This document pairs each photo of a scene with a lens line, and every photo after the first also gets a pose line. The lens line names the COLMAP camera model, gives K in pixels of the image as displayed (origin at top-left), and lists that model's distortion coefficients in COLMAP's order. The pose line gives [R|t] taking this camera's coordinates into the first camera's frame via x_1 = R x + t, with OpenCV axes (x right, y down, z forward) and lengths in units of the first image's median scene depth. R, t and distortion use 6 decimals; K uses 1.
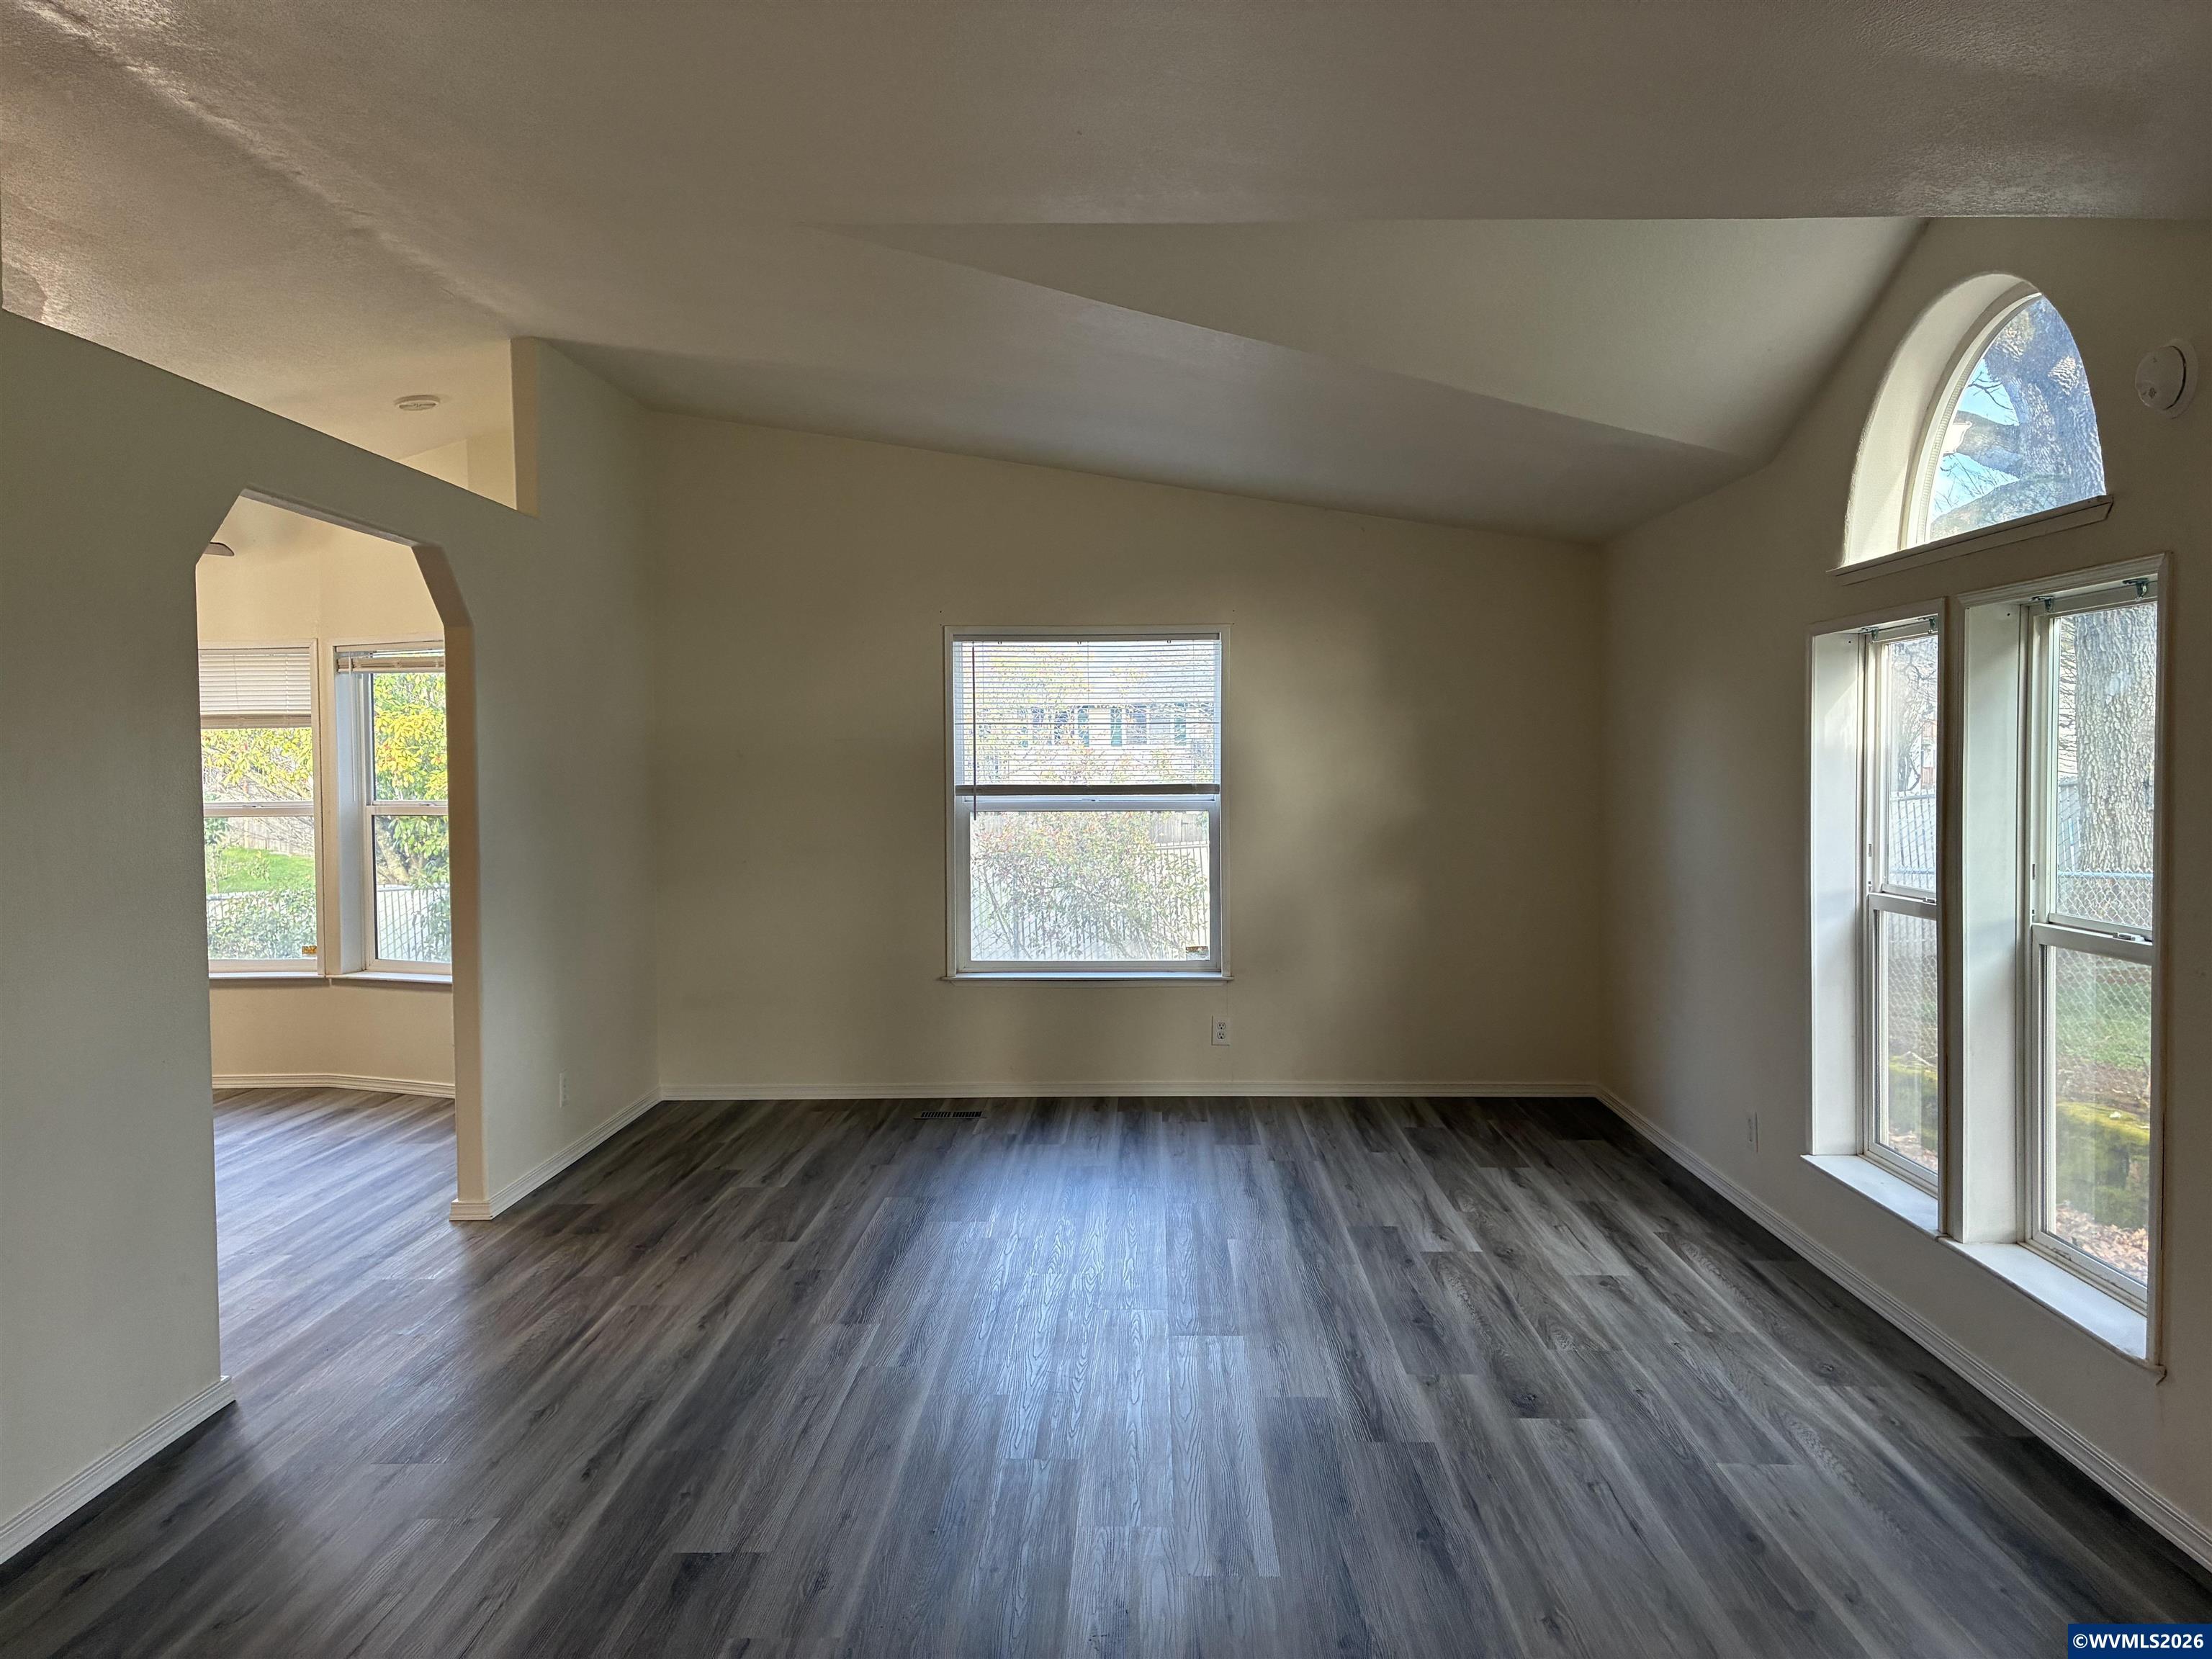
lens RADIAL K [[1660.6, 0, 1109.0], [0, 1660.6, 816.3], [0, 0, 1]] dist [0.066013, -0.090744]
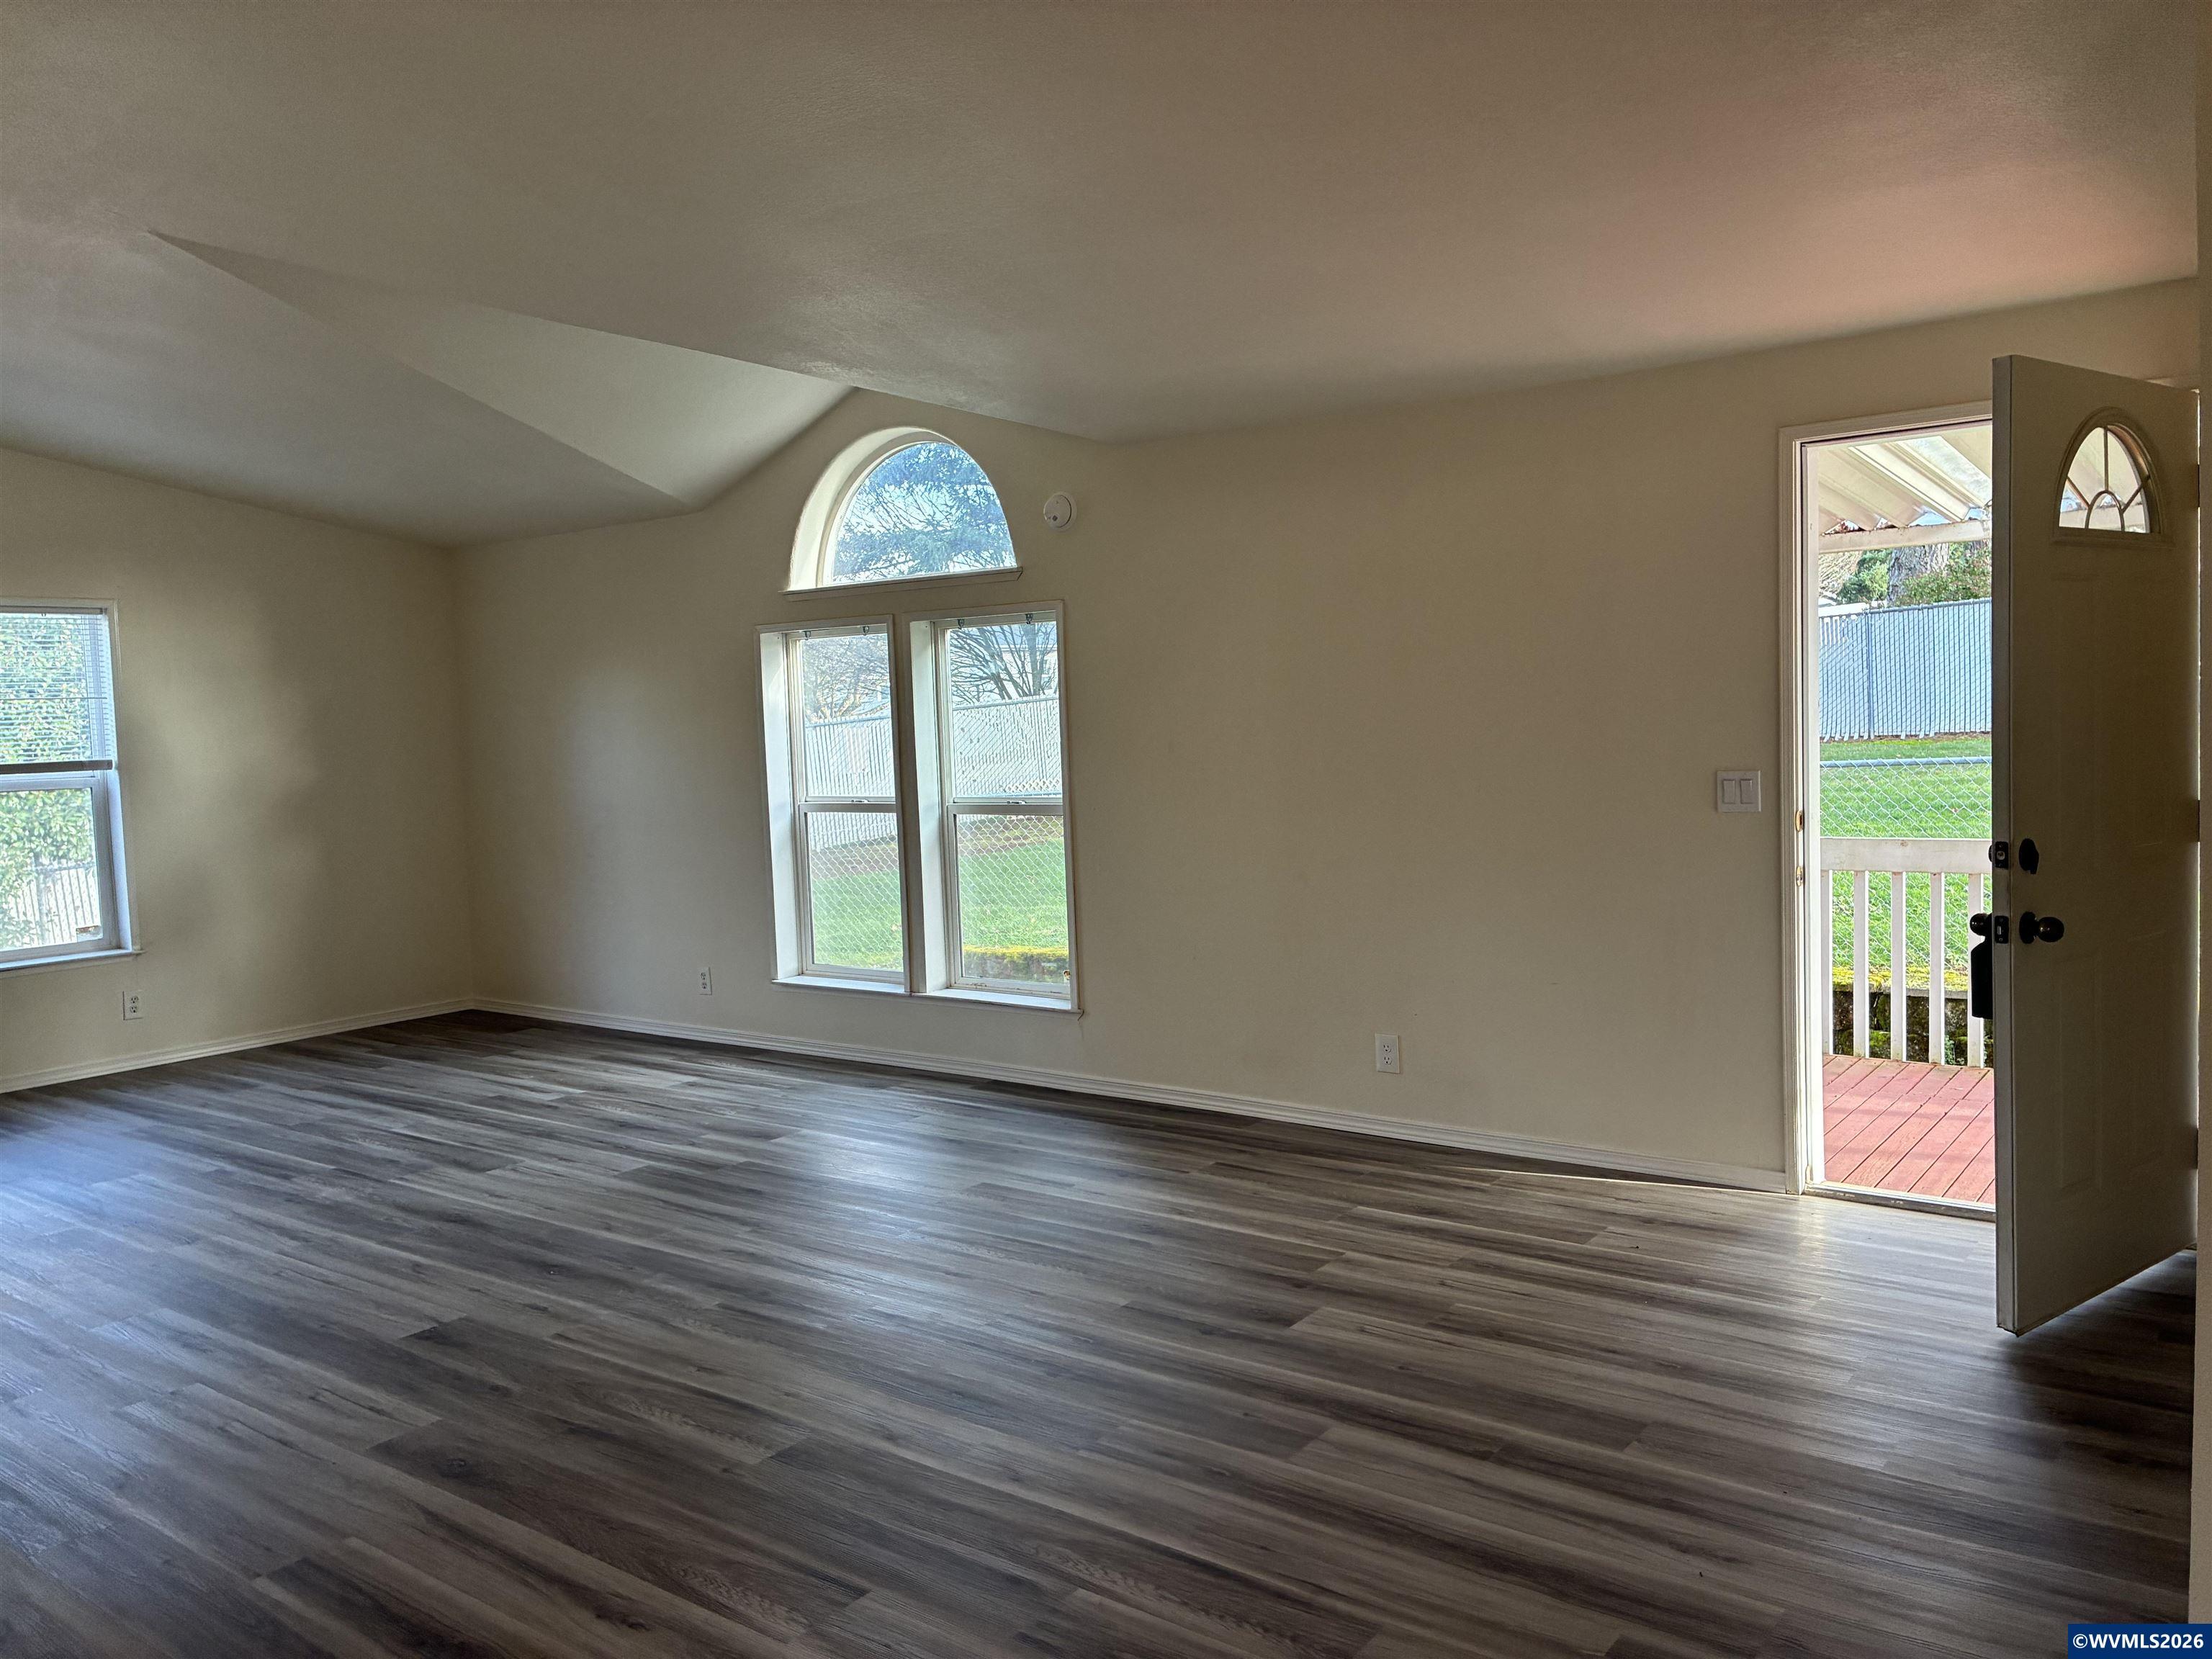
lens RADIAL K [[1660.6, 0, 1109.0], [0, 1660.6, 816.3], [0, 0, 1]] dist [0.066013, -0.090744]
pose [[0.586282, -0.063955, 0.807579, -0.644120], [0.058586, 0.997616, 0.036473, 0.019862], [-0.807986, 0.025929, 0.588631, -0.131493]]
